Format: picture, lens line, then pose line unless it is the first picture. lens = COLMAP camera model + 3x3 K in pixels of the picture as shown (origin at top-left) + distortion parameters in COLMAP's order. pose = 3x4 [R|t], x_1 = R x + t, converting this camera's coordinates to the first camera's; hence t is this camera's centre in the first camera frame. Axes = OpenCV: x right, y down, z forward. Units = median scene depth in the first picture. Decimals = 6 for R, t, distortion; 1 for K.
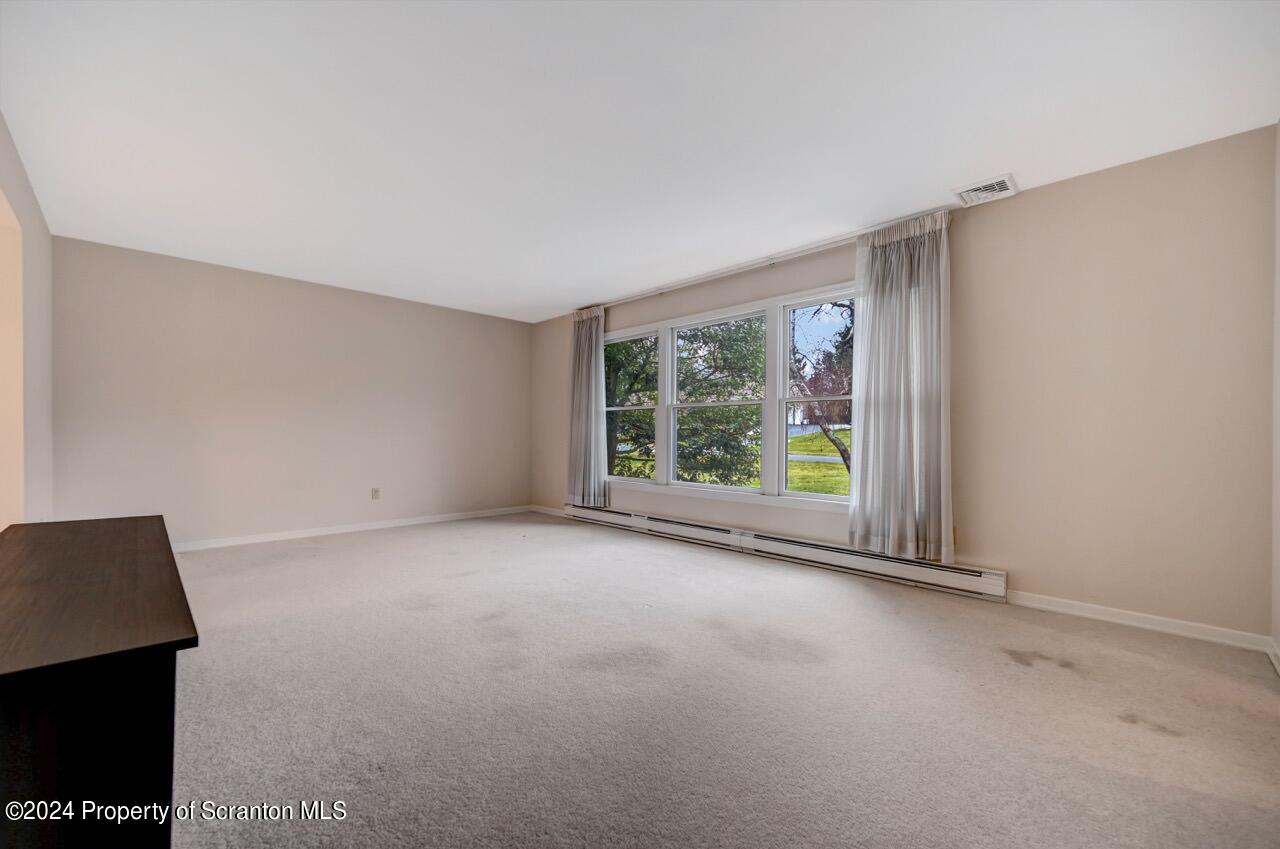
lens RADIAL K [[514.5, 0, 636.3], [0, 514.5, 423.1], [0, 0, 1]] dist [-0.001483, 0.000419]
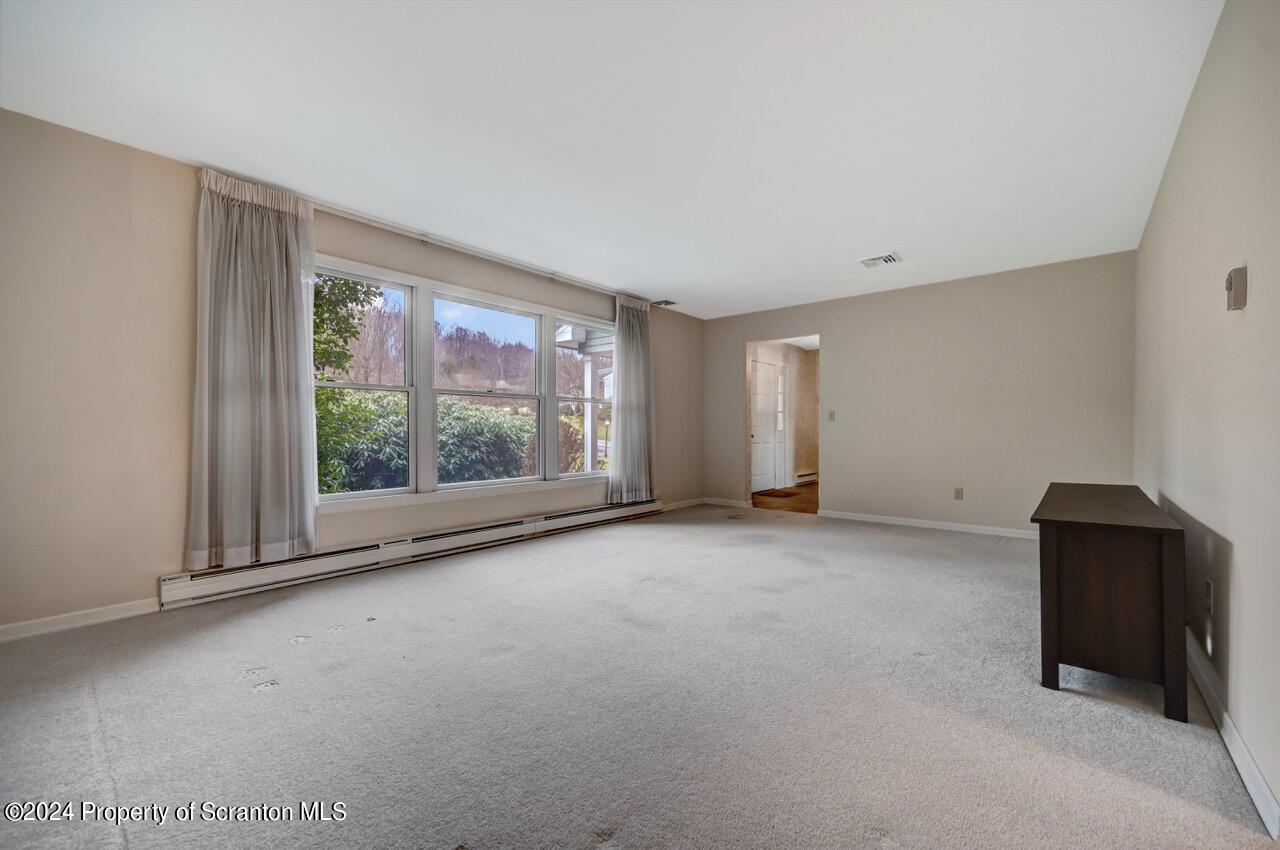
lens RADIAL K [[514.5, 0, 645.0], [0, 514.5, 419.9], [0, 0, 1]] dist [-0.001483, 0.000419]
pose [[-0.096441, 0.011563, 0.995272, -0.813927], [-0.031138, 0.999408, -0.014628, 0.014684], [-0.994852, -0.032402, -0.096024, 0.815111]]
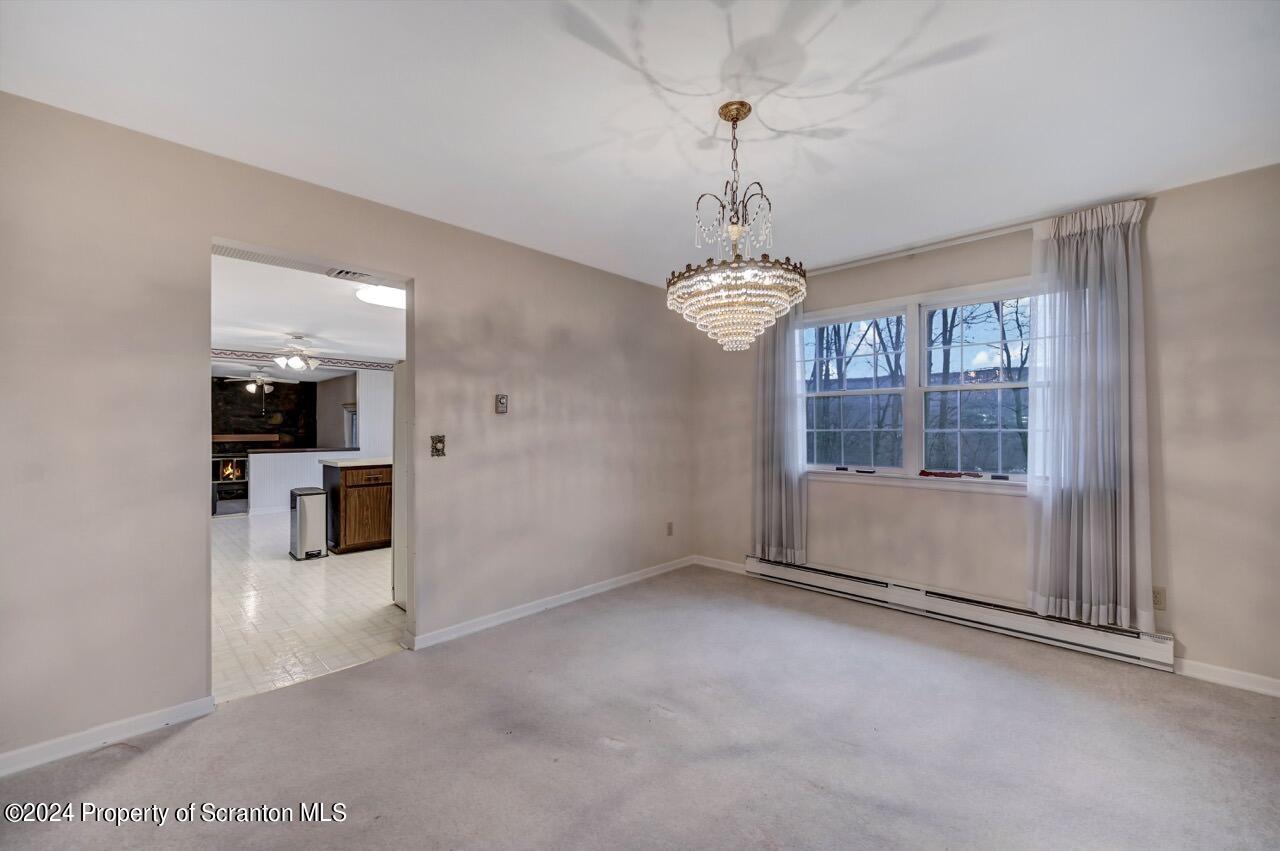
lens RADIAL K [[514.5, 0, 636.0], [0, 514.5, 429.8], [0, 0, 1]] dist [-0.001483, 0.000419]
pose [[0.999149, 0.036632, 0.018954, -0.209917], [-0.036304, 0.999190, -0.017358, 0.003265], [-0.019574, 0.016655, 0.999670, 0.211630]]
